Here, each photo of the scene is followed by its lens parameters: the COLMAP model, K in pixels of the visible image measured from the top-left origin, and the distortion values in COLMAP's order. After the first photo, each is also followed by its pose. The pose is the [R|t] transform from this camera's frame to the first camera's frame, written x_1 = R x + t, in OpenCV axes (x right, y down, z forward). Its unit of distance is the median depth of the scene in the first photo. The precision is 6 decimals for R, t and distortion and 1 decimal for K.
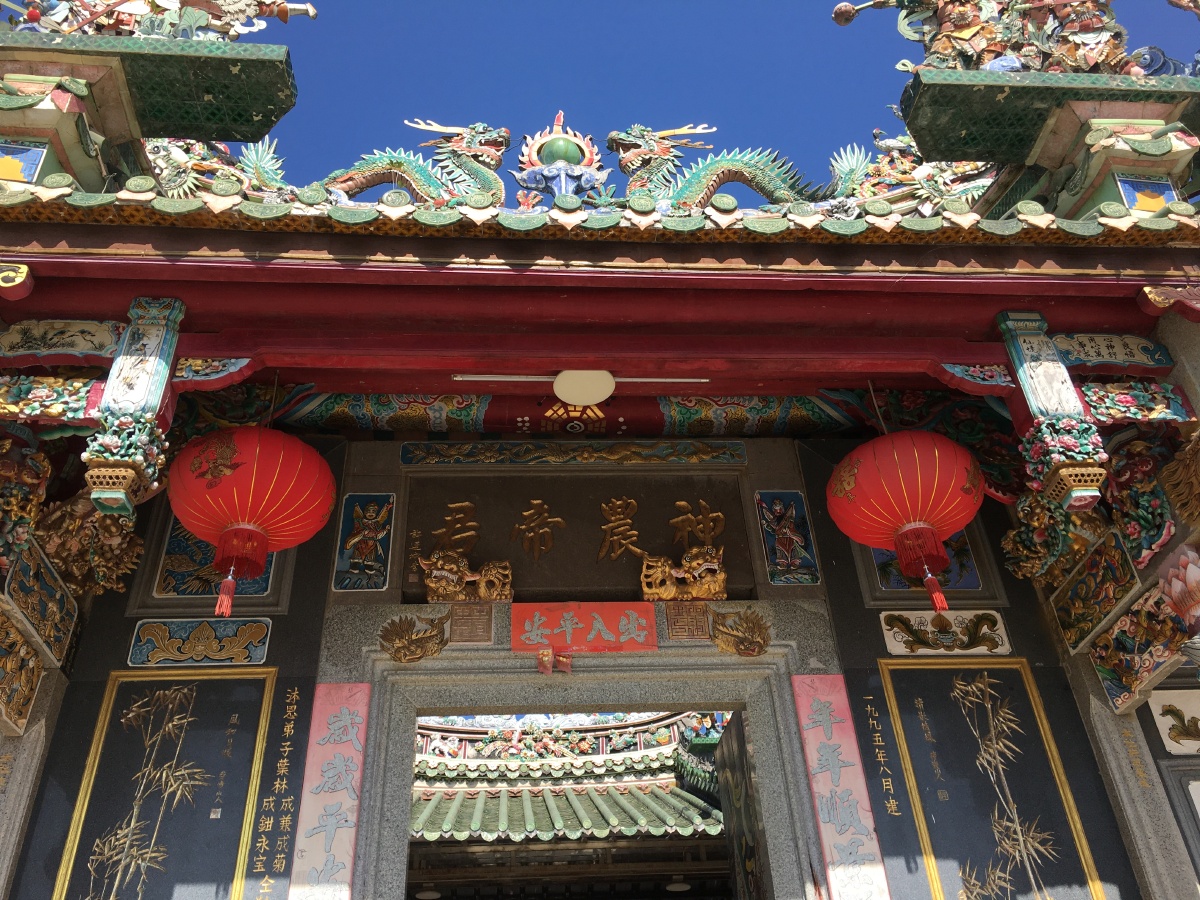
lens RADIAL K [[1028.6, 0, 600.0], [0, 1028.6, 453.1], [0, 0, 1]] dist [0.086252, -0.116832]
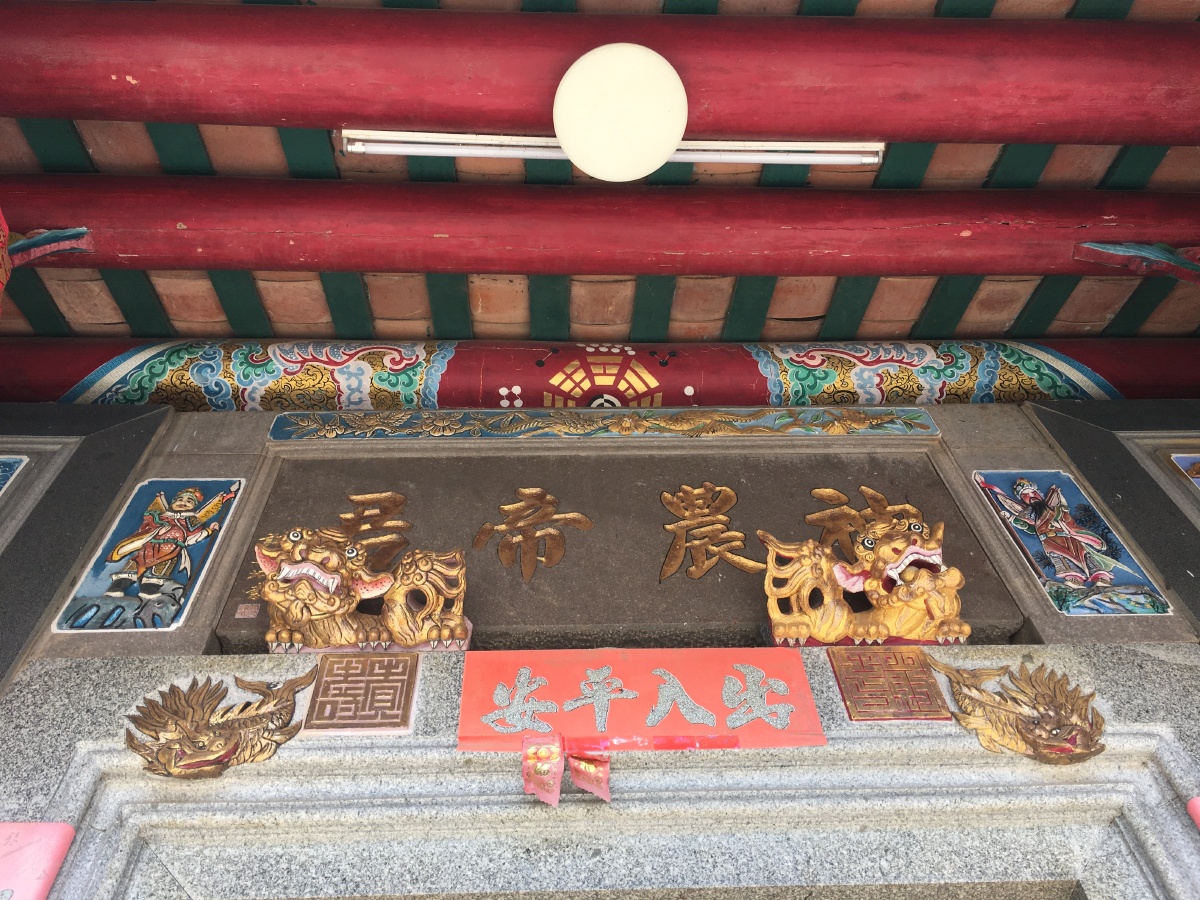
lens RADIAL K [[1028.6, 0, 596.7], [0, 1028.6, 442.9], [0, 0, 1]] dist [0.086252, -0.116832]
pose [[0.998994, -0.035327, -0.027640, -0.016515], [0.022697, 0.929619, -0.367823, 0.221366], [0.038688, 0.366825, 0.929485, 0.567403]]
